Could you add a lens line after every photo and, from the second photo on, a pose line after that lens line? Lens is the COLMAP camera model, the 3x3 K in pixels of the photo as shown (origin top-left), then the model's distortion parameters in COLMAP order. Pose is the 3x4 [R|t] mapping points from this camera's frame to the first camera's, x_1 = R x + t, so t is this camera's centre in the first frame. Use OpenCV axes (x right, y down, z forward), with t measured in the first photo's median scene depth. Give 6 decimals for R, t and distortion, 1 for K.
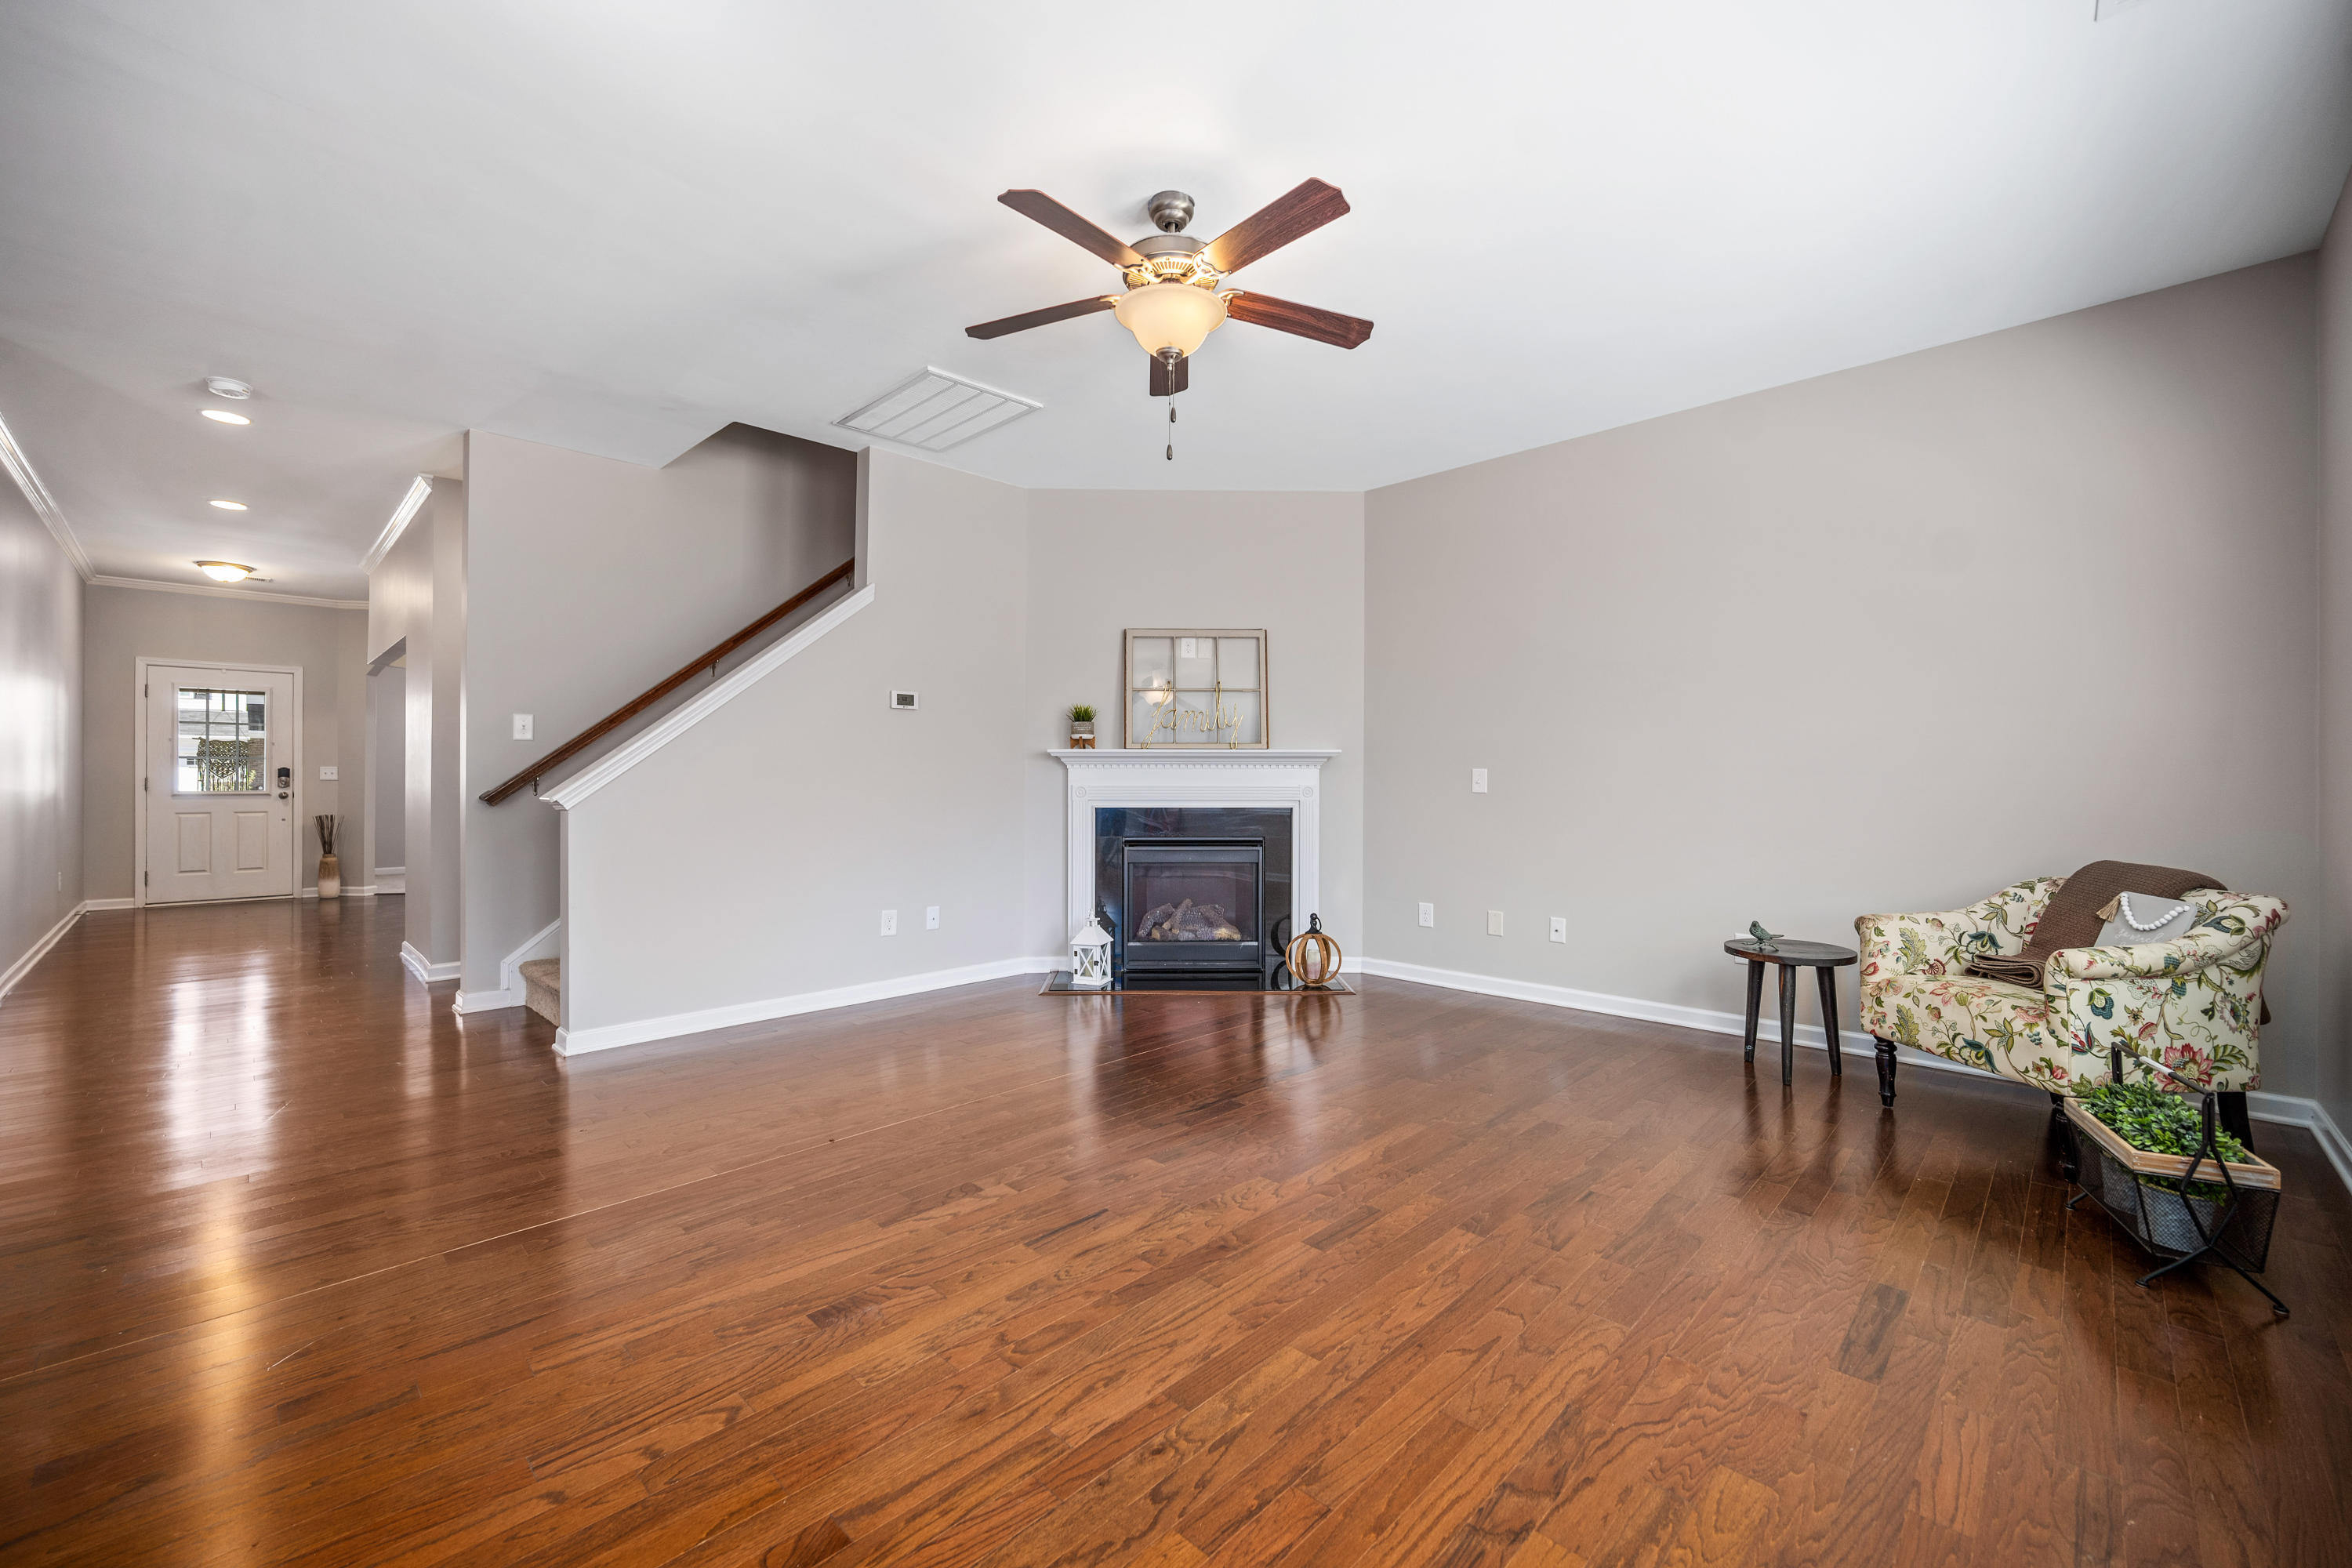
lens RADIAL K [[939.3, 0, 1178.9], [0, 939.3, 780.8], [0, 0, 1]] dist [-0.000214, -0.000374]
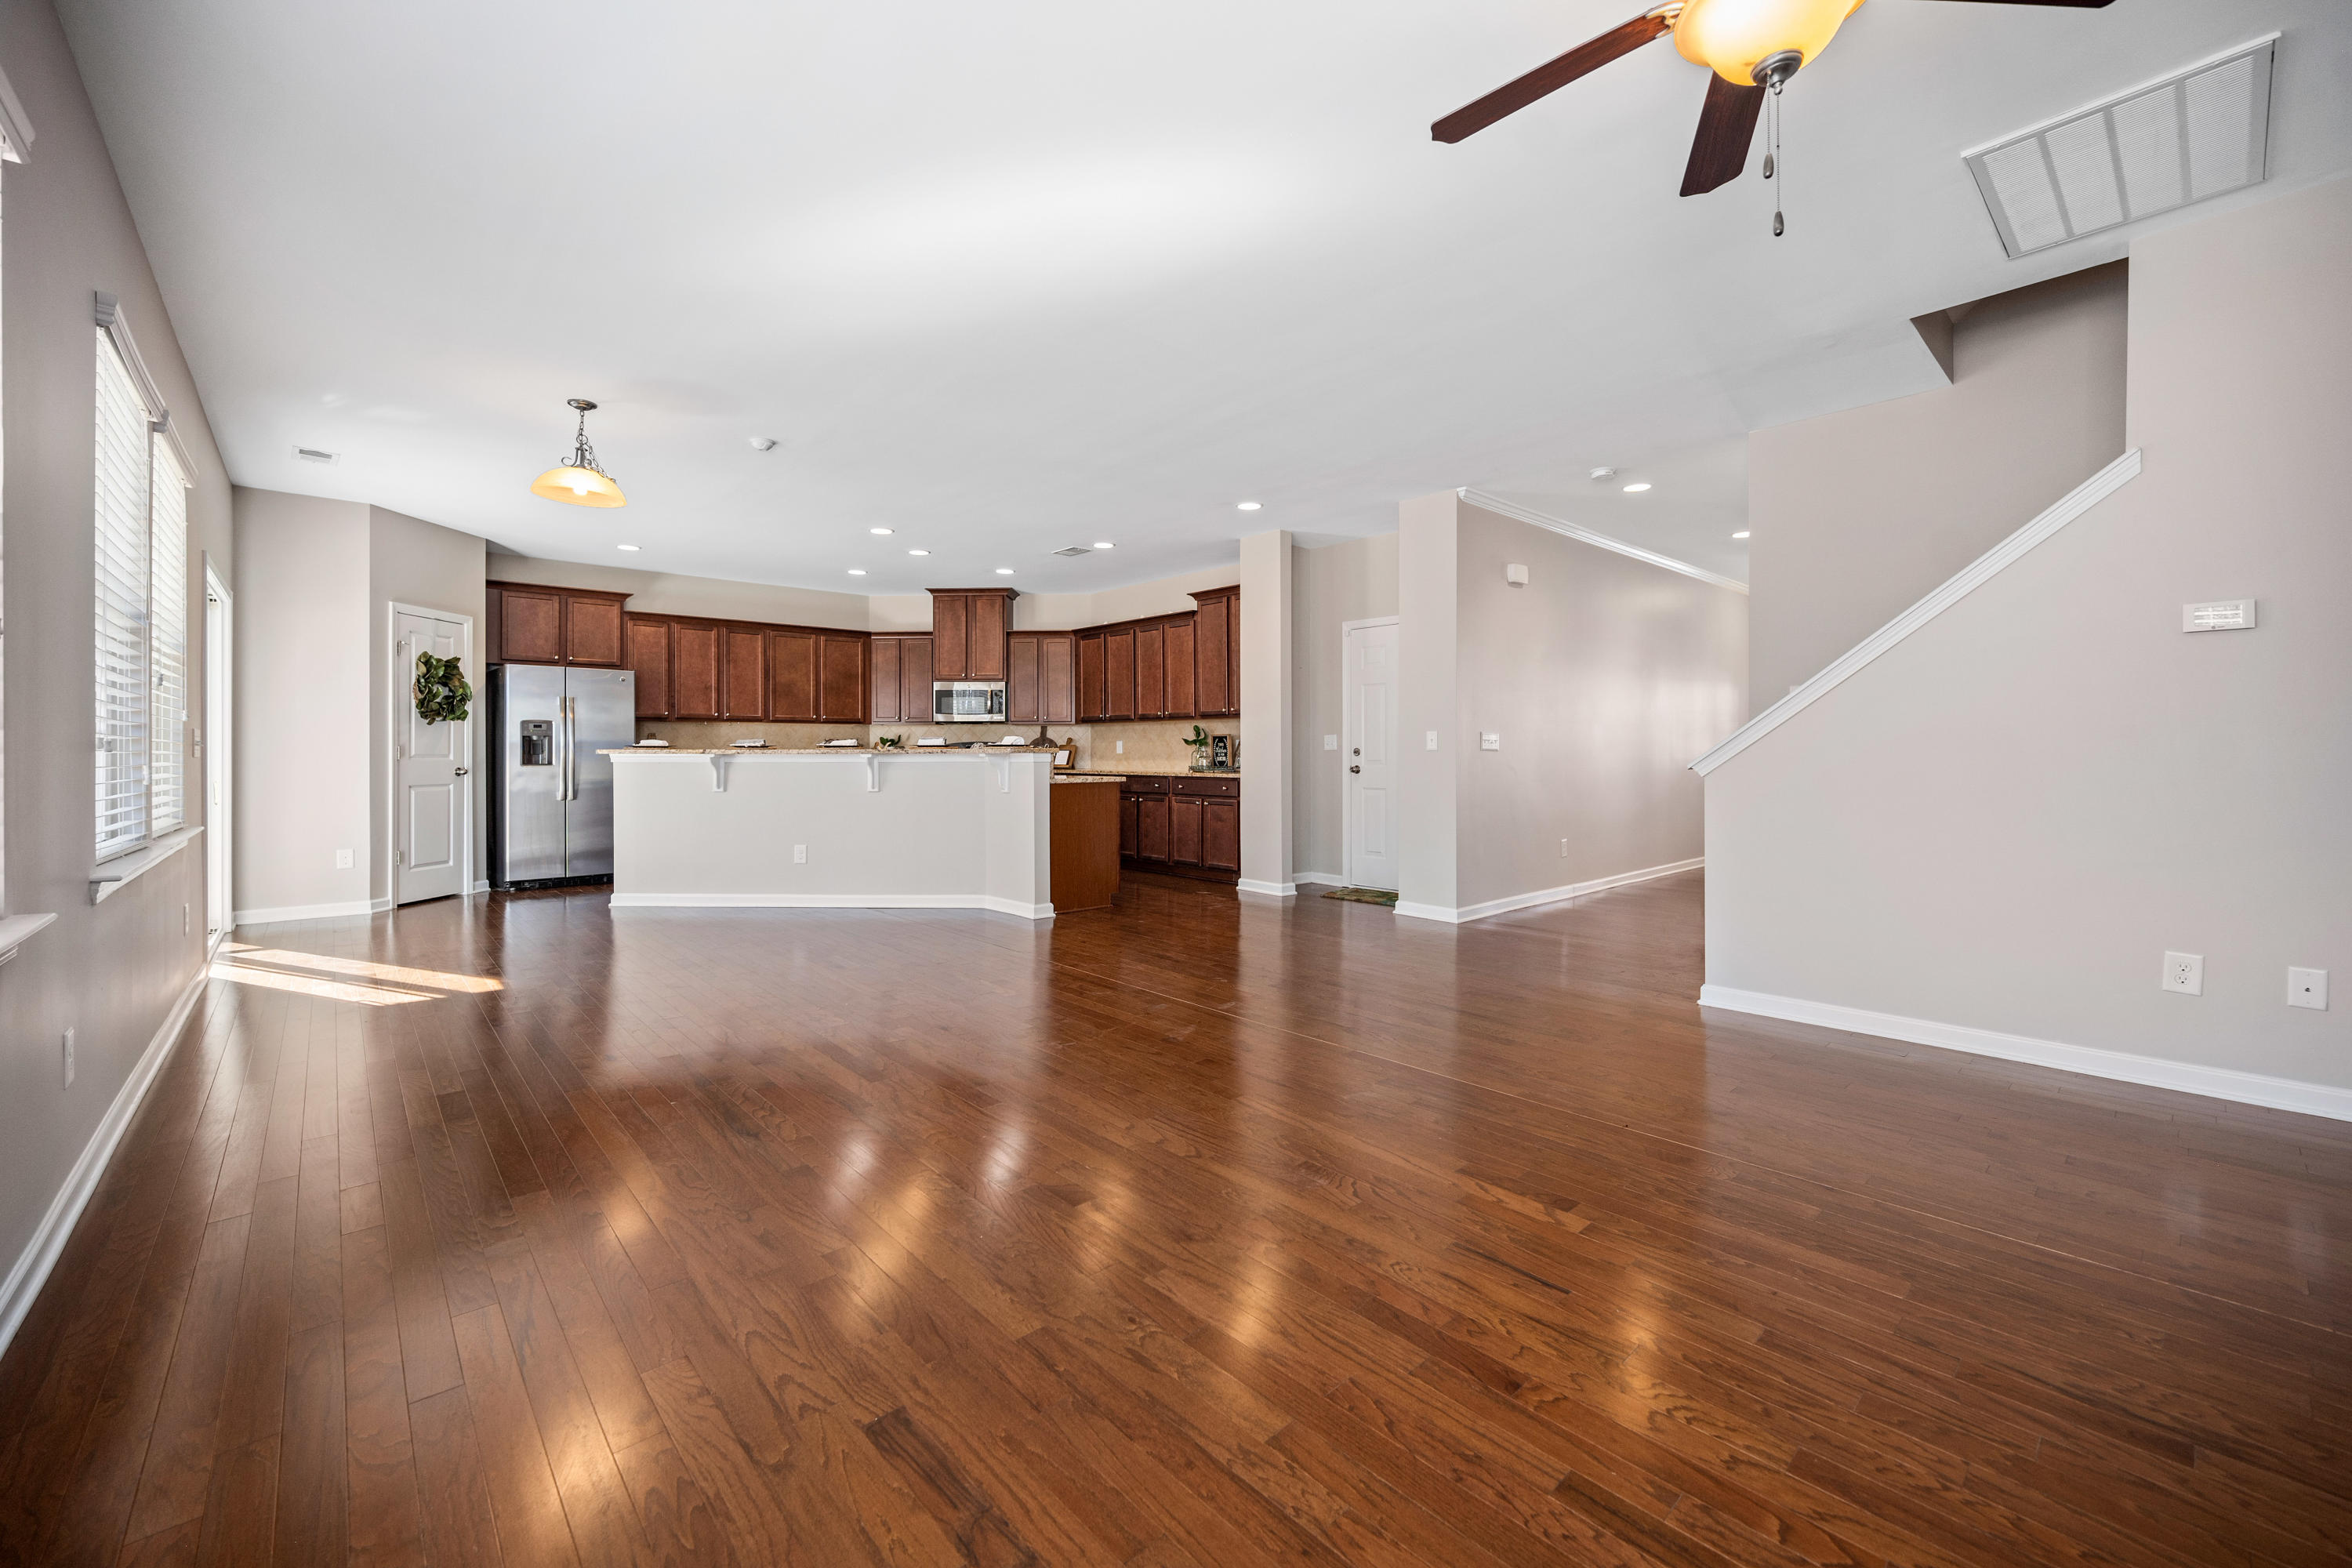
lens RADIAL K [[939.3, 0, 1170.1], [0, 939.3, 759.7], [0, 0, 1]] dist [-0.000214, -0.000374]
pose [[-0.065211, 0.007670, -0.997842, 0.810999], [-0.000258, 0.999970, 0.007703, 0.004442], [0.997871, 0.000760, -0.065207, 0.800671]]
